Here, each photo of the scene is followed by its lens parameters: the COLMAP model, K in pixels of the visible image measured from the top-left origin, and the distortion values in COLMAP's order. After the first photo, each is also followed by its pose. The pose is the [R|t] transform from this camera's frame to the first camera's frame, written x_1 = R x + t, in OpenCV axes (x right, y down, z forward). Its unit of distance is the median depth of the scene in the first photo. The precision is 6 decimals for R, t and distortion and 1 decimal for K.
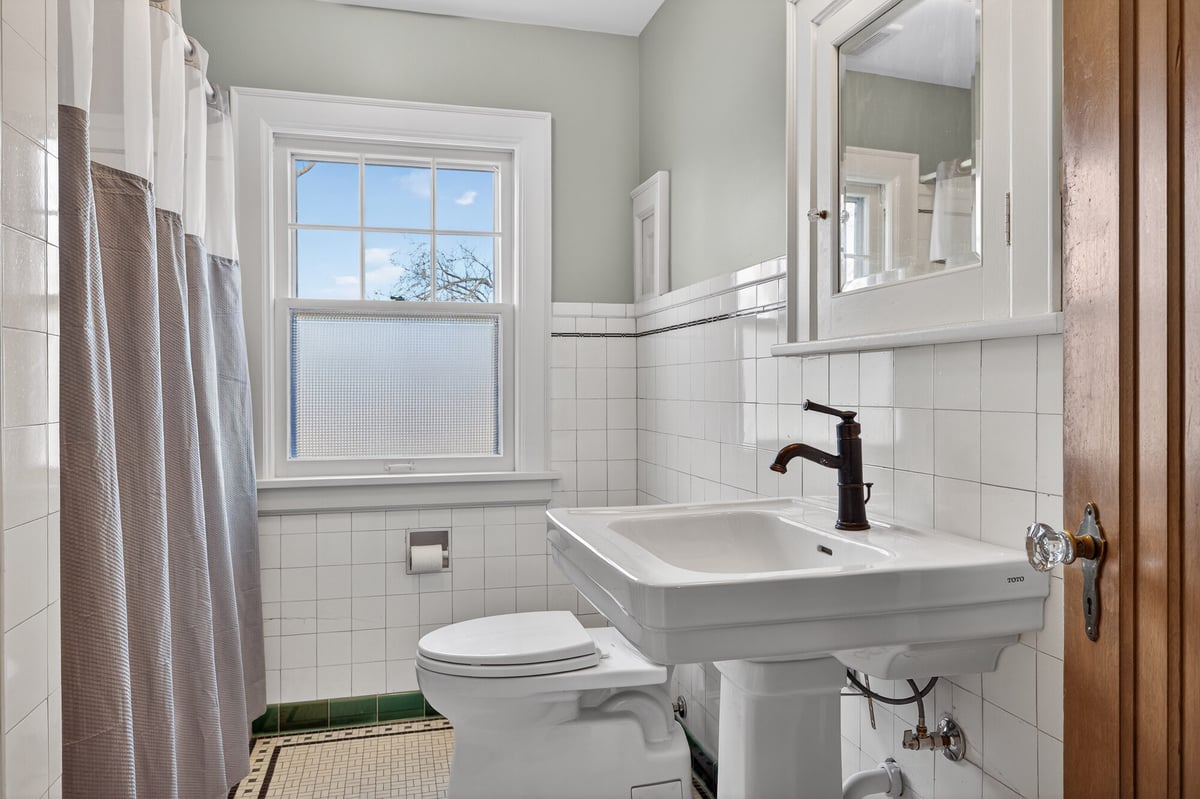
lens RADIAL K [[964.8, 0, 718.0], [0, 964.8, 382.0], [0, 0, 1]] dist [0.006906, 0.002338]
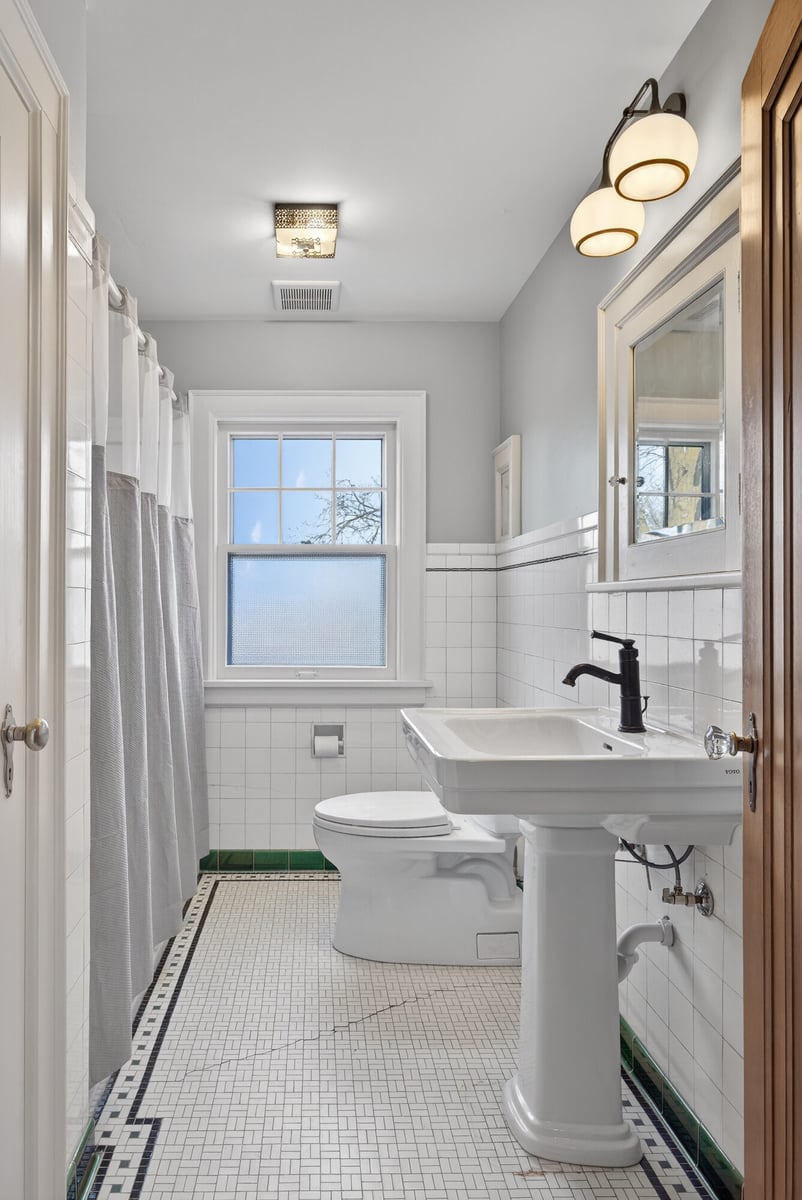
lens RADIAL K [[883.8, 0, 398.3], [0, 883.8, 598.7], [0, 0, 1]] dist [0.000199, 0.002677]
pose [[0.972916, 0.006568, -0.231065, 0.078043], [-0.007196, 0.999972, -0.001875, -0.013868], [0.231046, 0.003487, 0.972936, -0.151347]]
